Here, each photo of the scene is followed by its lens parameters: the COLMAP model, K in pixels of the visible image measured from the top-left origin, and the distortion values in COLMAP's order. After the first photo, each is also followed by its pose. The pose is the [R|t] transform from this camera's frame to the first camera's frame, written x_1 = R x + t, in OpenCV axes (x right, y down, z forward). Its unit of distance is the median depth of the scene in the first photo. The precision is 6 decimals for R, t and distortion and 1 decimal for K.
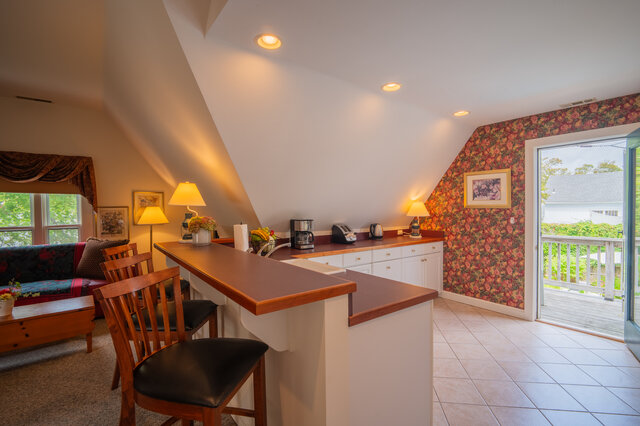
lens RADIAL K [[297.7, 0, 321.7], [0, 297.7, 214.8], [0, 0, 1]] dist [-0.003658, -0.001712]
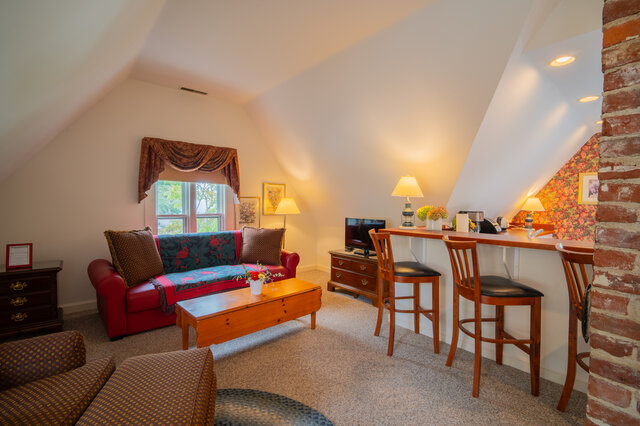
lens RADIAL K [[297.7, 0, 323.4], [0, 297.7, 214.3], [0, 0, 1]] dist [-0.003658, -0.001712]
pose [[0.997759, 0.015552, 0.065073, -0.574552], [-0.016262, 0.999814, 0.010390, 0.020671], [-0.064899, -0.011425, 0.997826, -0.065528]]
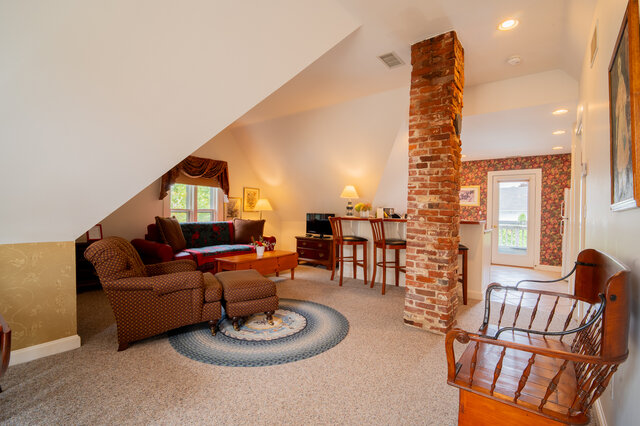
lens RADIAL K [[297.7, 0, 322.1], [0, 297.7, 212.3], [0, 0, 1]] dist [-0.003658, -0.001712]
pose [[0.964314, 0.026673, 0.263413, -0.756831], [-0.021088, 0.999489, -0.024009, 0.075171], [-0.263919, 0.017598, 0.964384, -0.512945]]
